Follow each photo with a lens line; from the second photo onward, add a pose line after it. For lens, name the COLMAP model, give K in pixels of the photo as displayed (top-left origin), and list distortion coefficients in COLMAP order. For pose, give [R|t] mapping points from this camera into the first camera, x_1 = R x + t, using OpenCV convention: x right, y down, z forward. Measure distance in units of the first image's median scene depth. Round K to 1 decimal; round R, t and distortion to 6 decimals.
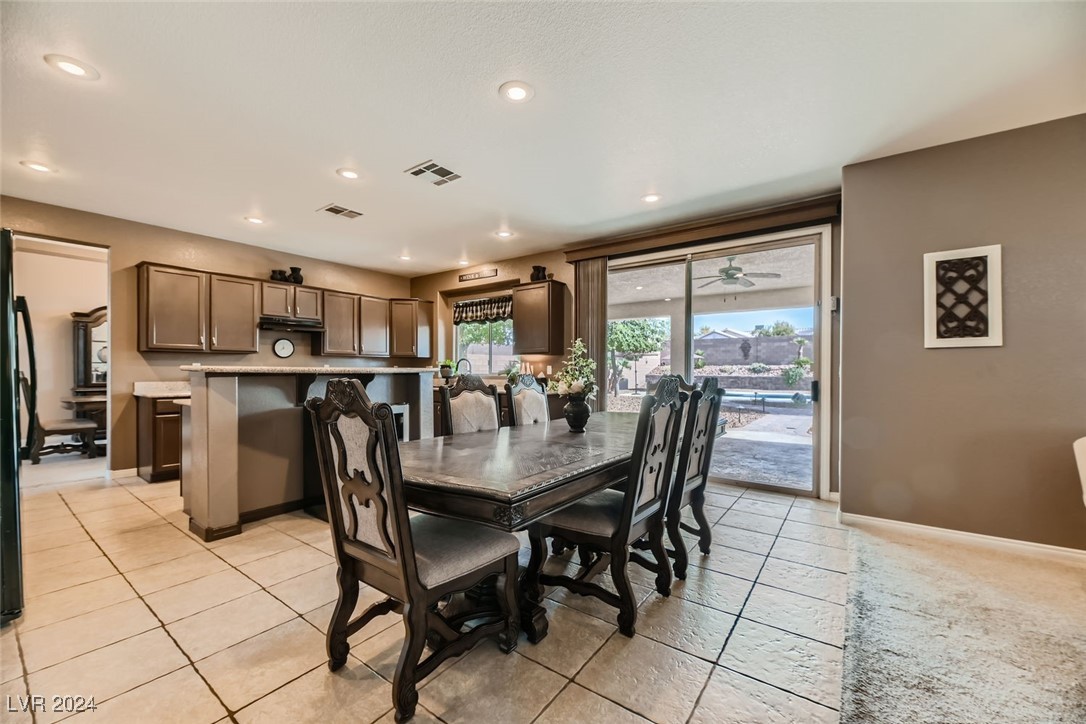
lens RADIAL K [[429.2, 0, 536.0], [0, 429.2, 373.1], [0, 0, 1]] dist [-0.002606, -0.000409]
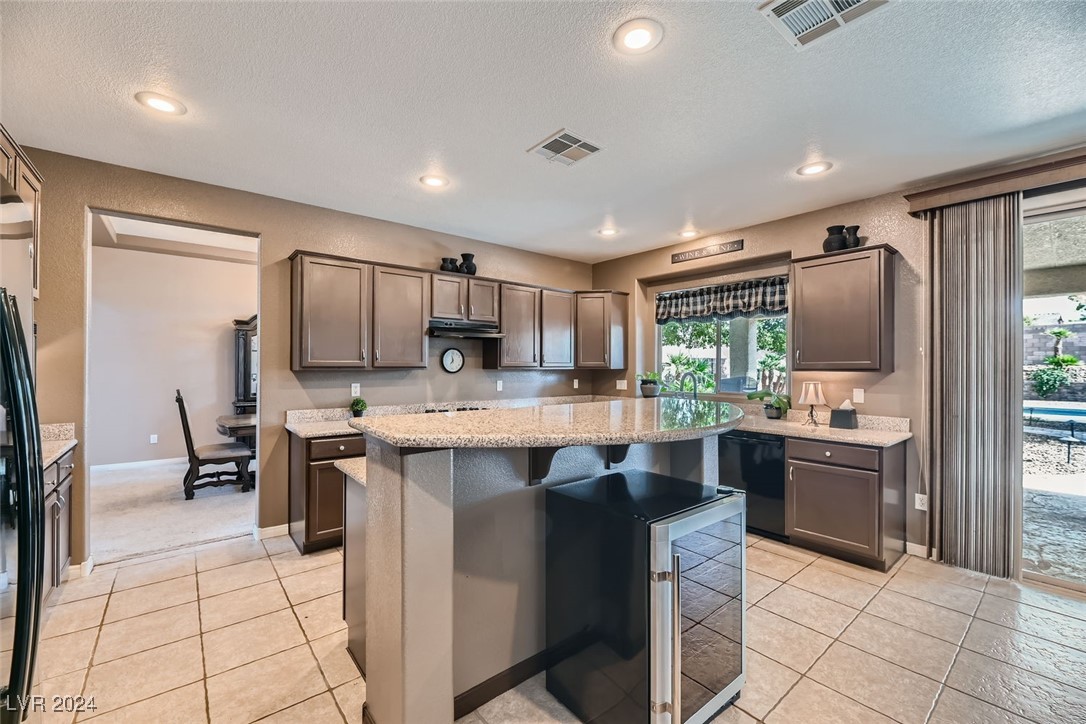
lens RADIAL K [[437.2, 0, 539.1], [0, 437.2, 366.4], [0, 0, 1]] dist [-0.000157, 0.000077]
pose [[0.970353, 0.000340, -0.241691, -0.259881], [-0.002184, 0.999971, -0.007360, -0.043603], [0.241682, 0.007669, 0.970325, 0.292020]]
